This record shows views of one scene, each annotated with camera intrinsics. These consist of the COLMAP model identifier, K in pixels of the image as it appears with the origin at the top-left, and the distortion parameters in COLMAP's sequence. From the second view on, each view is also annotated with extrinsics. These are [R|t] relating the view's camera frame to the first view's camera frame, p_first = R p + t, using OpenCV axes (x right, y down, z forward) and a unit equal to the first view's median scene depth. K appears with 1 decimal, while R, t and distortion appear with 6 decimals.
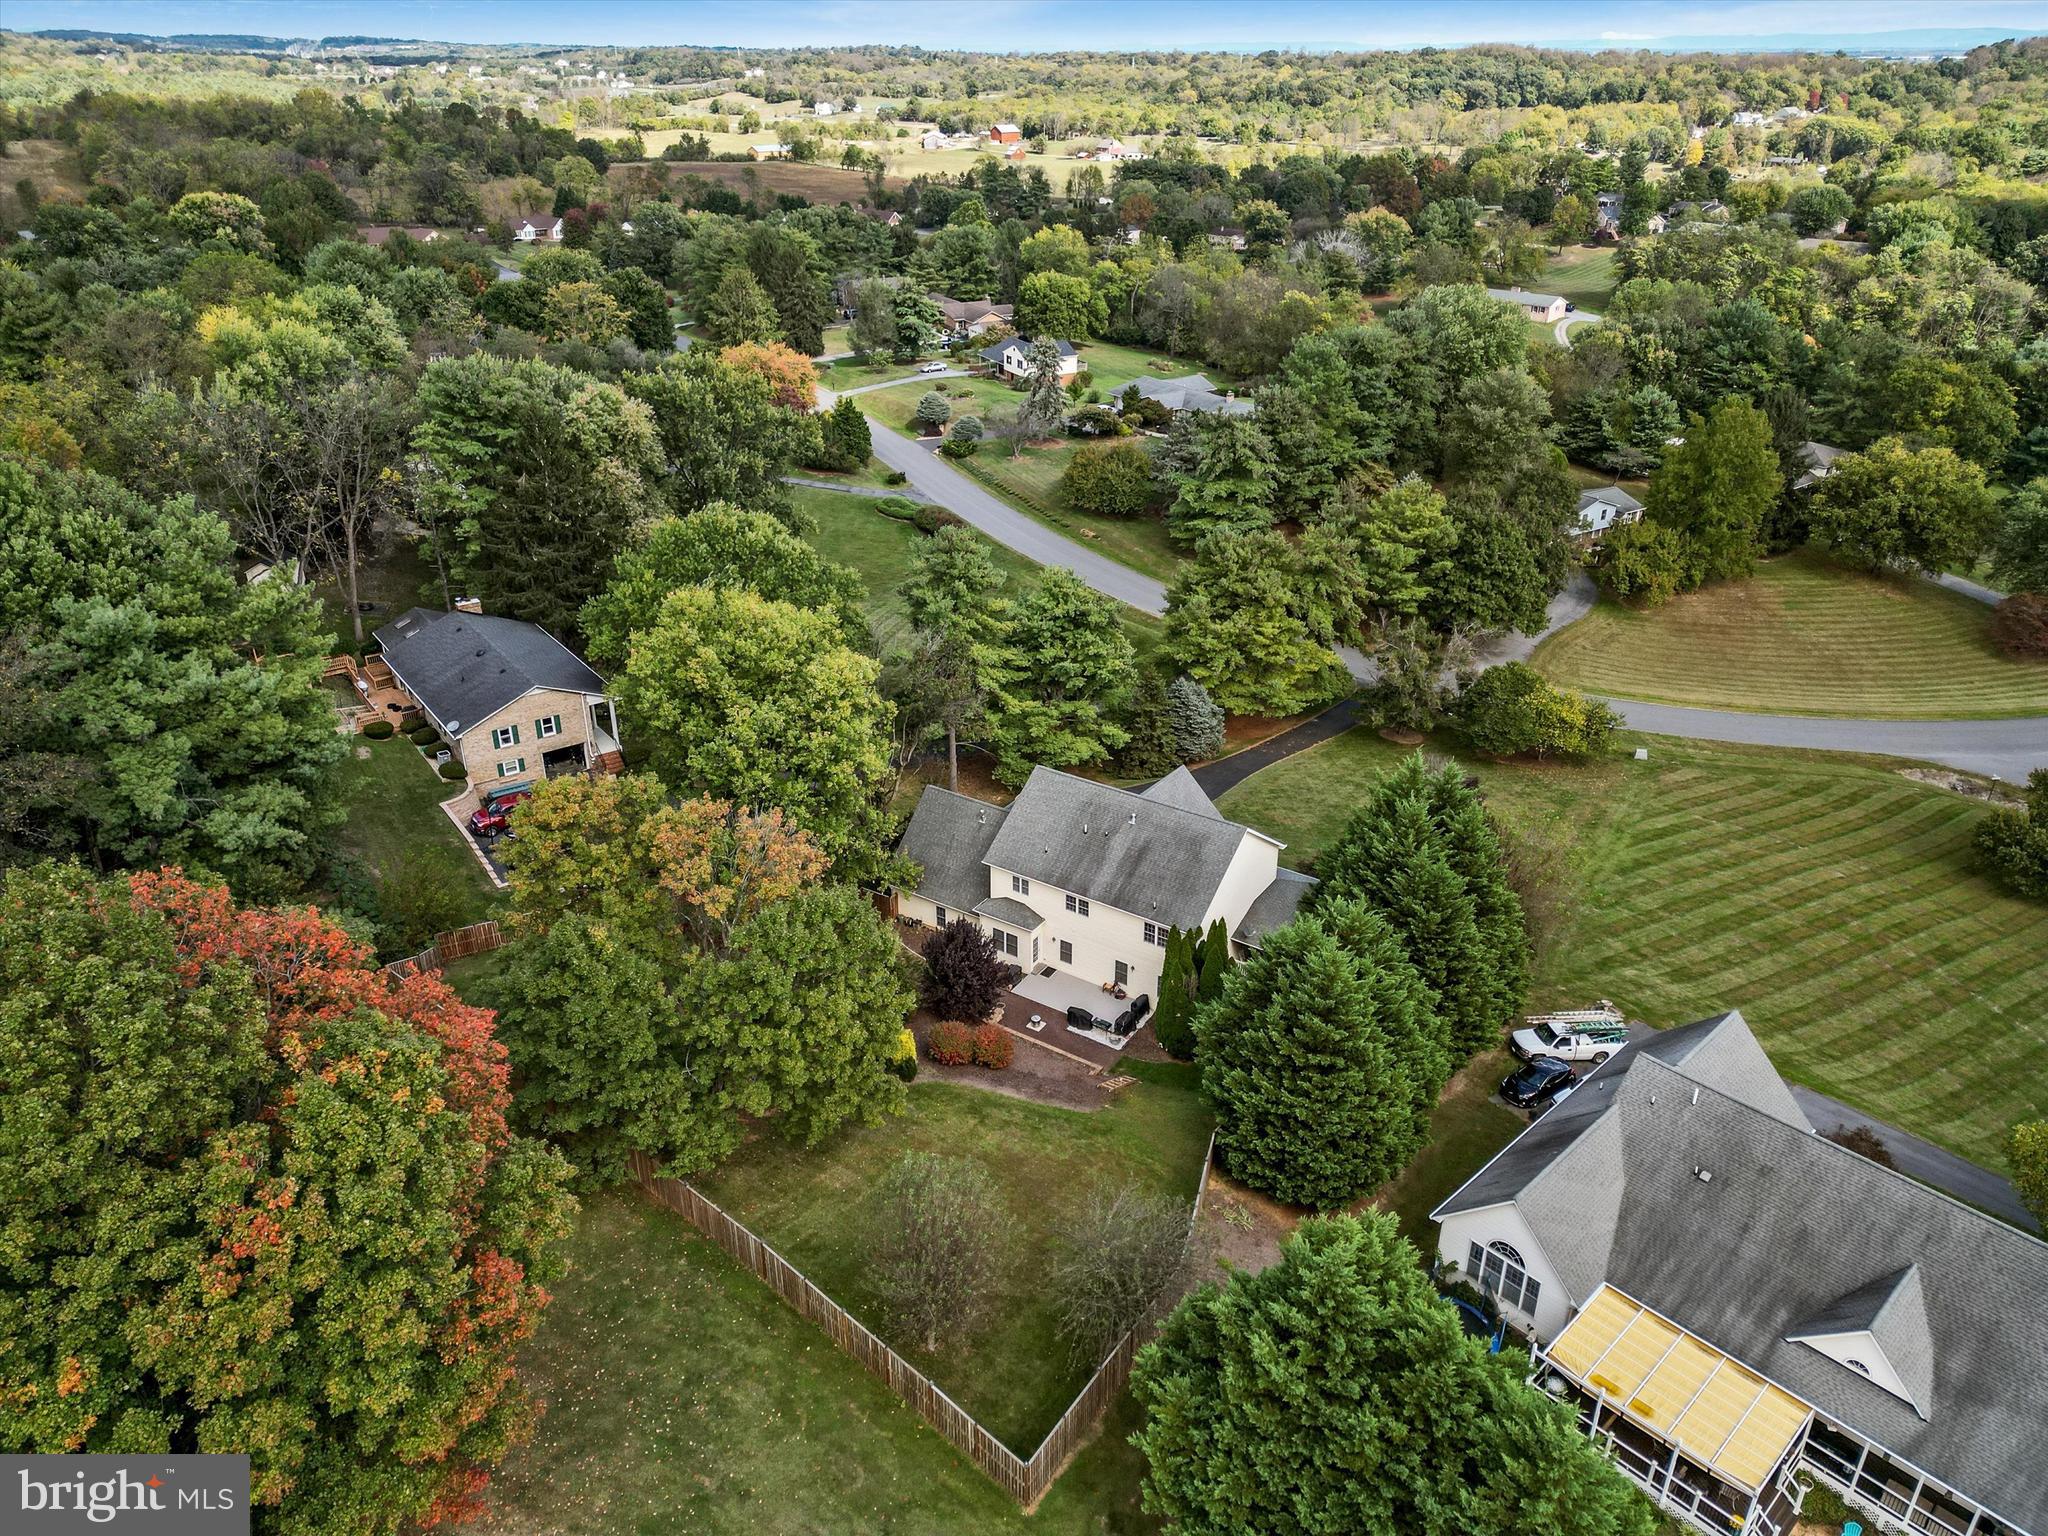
lens RADIAL K [[1423.1, 0, 1024.0], [0, 1423.1, 768.0], [0, 0, 1]] dist [0.066723, -0.060036]
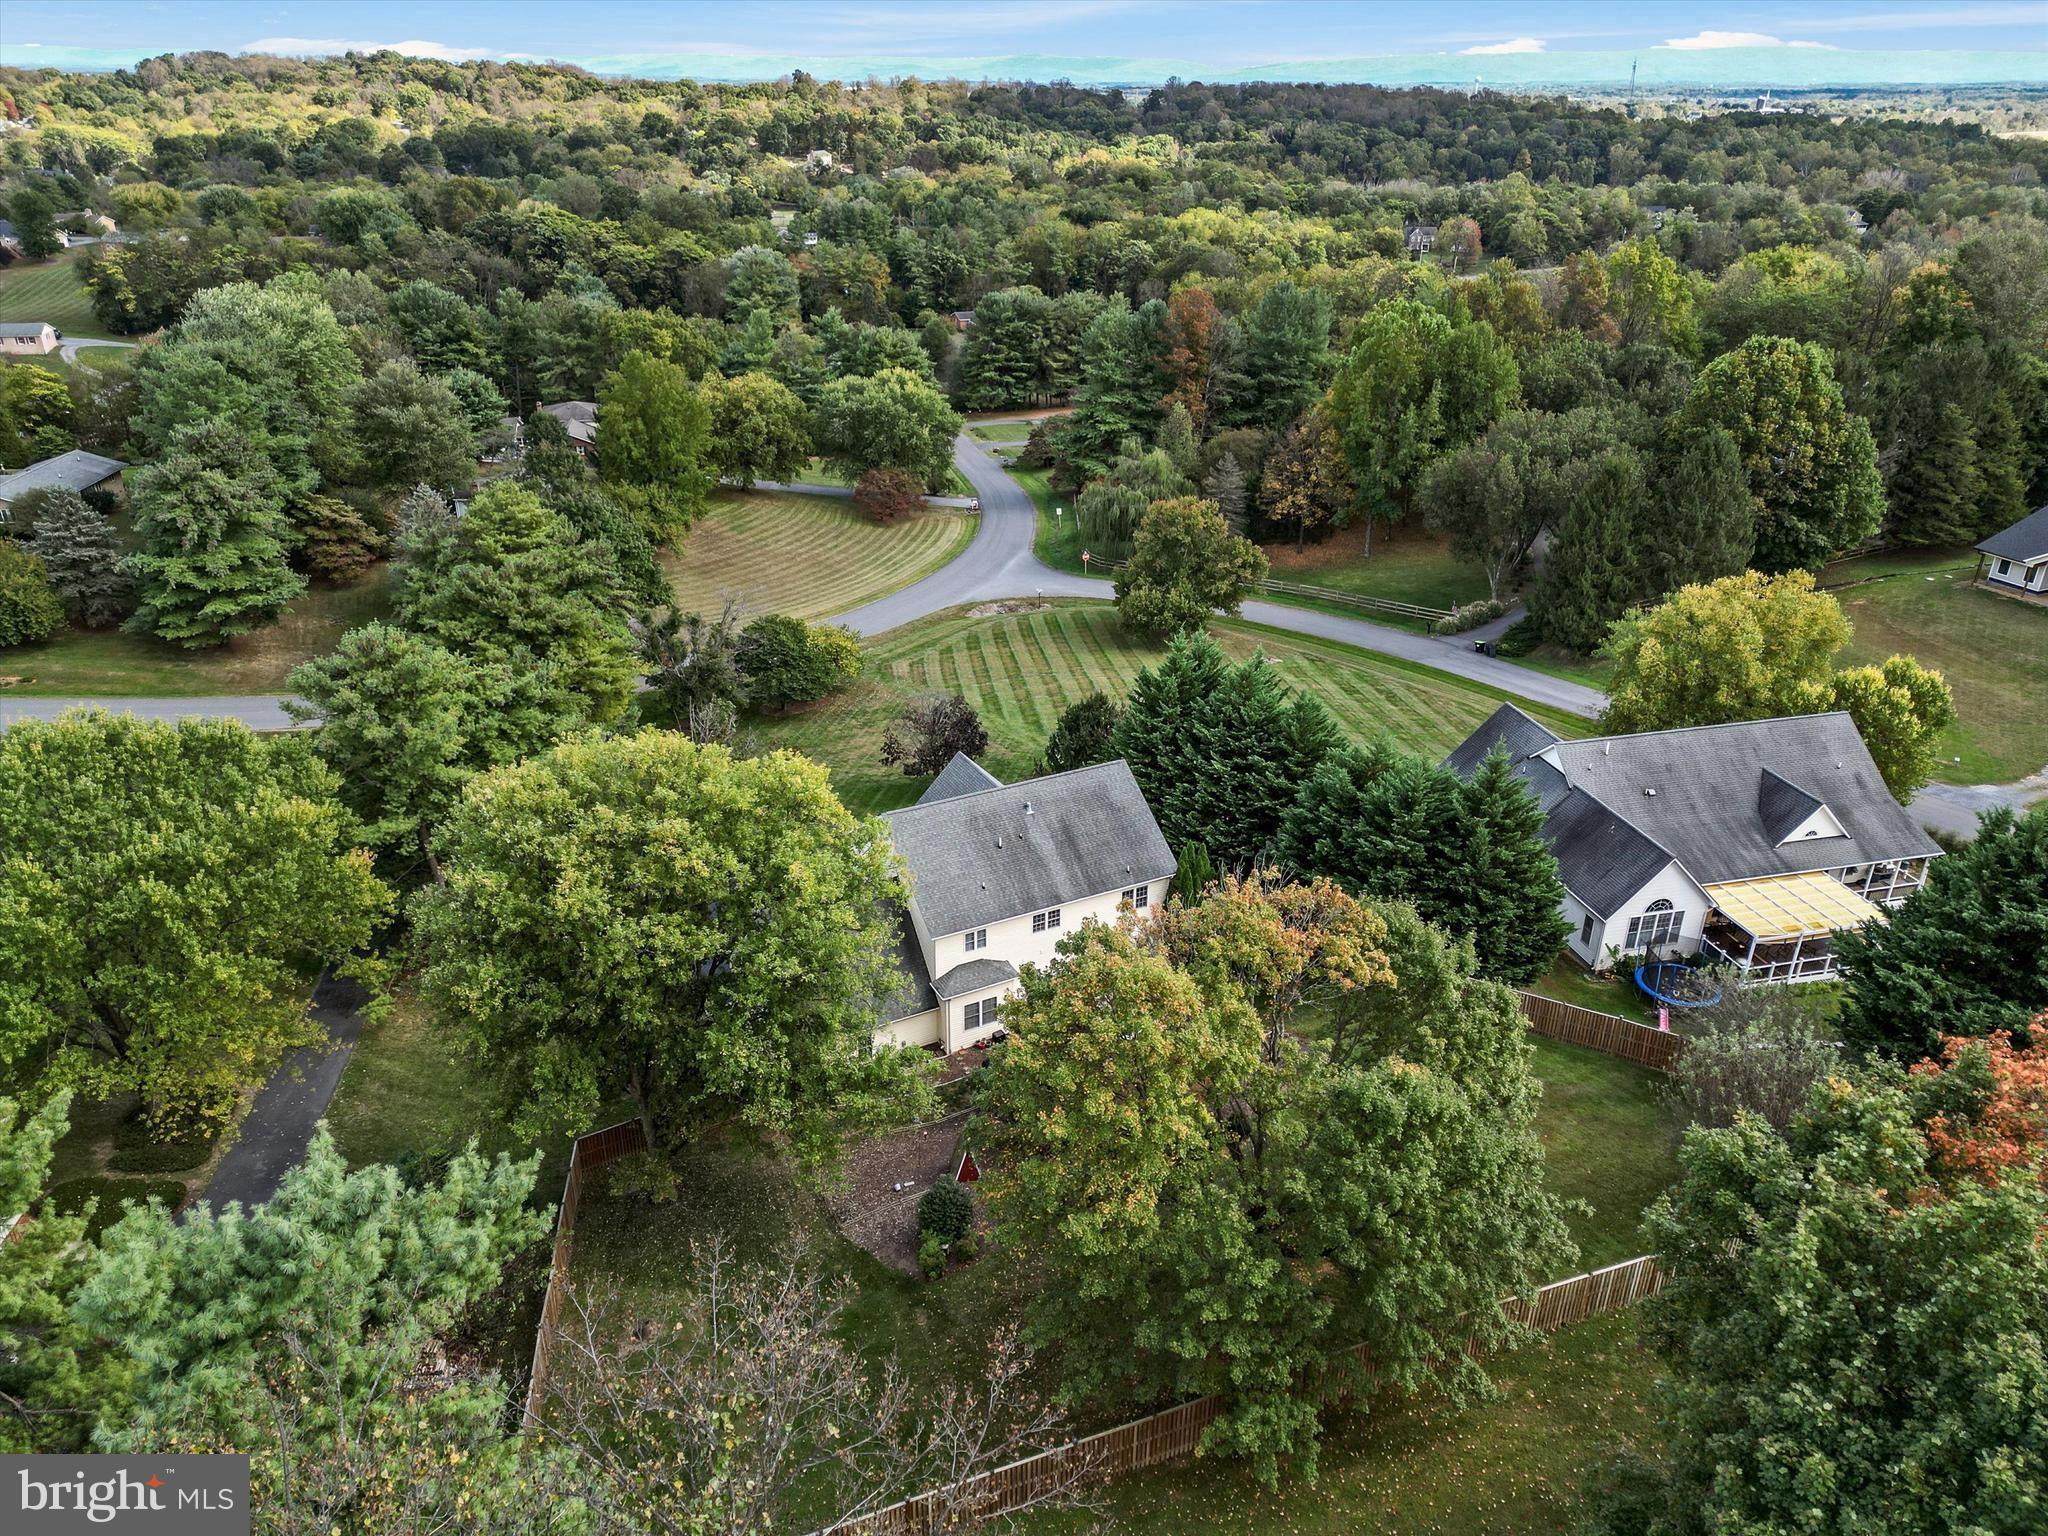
lens RADIAL K [[1429.9, 0, 1026.1], [0, 1429.9, 756.5], [0, 0, 1]] dist [0.061347, -0.047371]
pose [[0.481012, -0.371792, 0.793976, -0.375756], [0.386224, 0.902876, 0.188802, -0.098435], [-0.787057, 0.215836, 0.577890, 0.291910]]
